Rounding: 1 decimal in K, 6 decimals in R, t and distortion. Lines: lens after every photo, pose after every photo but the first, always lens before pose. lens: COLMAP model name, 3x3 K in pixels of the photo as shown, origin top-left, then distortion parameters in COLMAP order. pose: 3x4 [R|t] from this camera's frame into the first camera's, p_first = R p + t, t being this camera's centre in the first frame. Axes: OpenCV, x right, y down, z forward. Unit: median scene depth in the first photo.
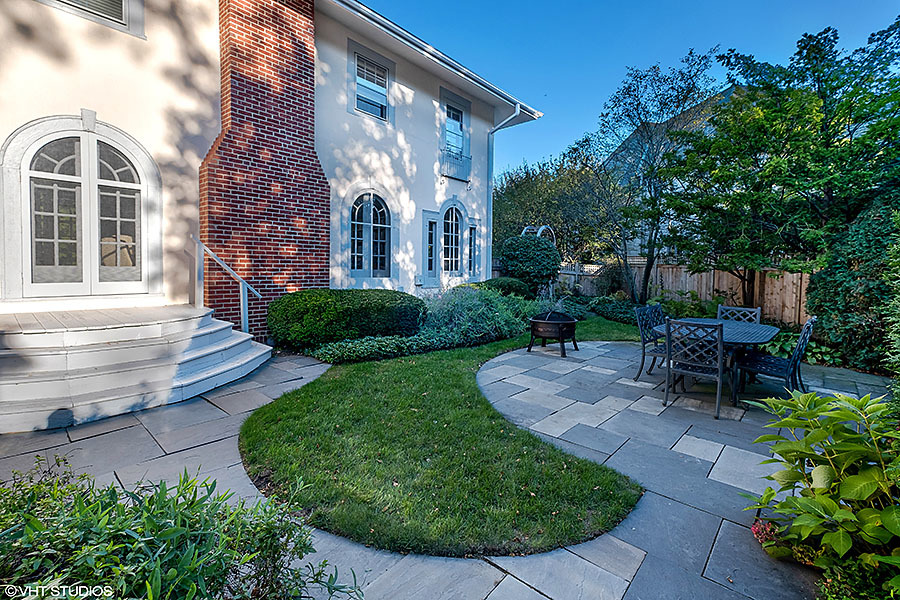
lens RADIAL K [[385.1, 0, 450.4], [0, 385.1, 276.5], [0, 0, 1]] dist [-0.000177, -0.000033]
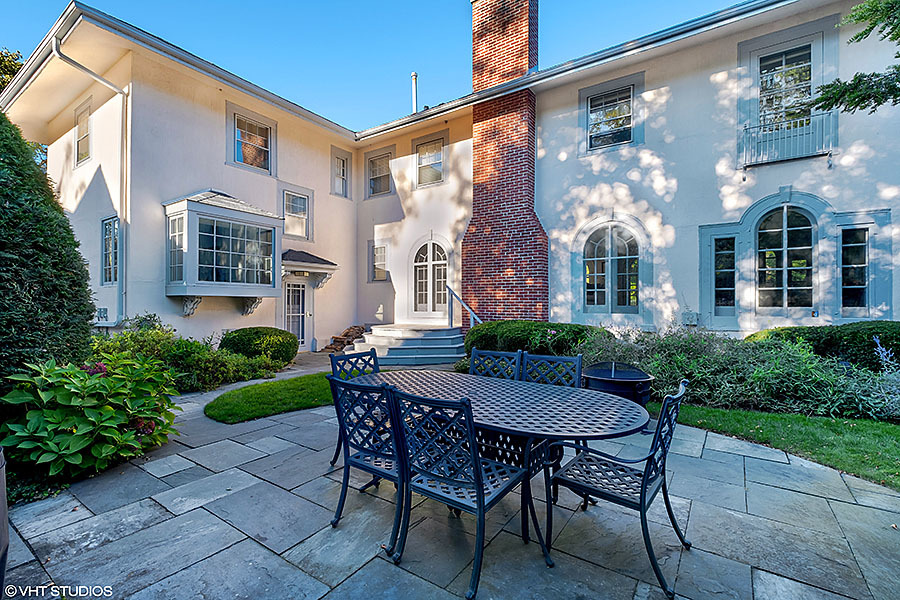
lens RADIAL K [[393.4, 0, 450.0], [0, 393.4, 300.0], [0, 0, 1]] dist [-0.000083, -0.000106]
pose [[0.138758, -0.018808, -0.990148, 0.730535], [-0.017361, 0.999620, -0.021421, -0.012475], [0.990174, 0.020162, 0.138379, 0.498726]]
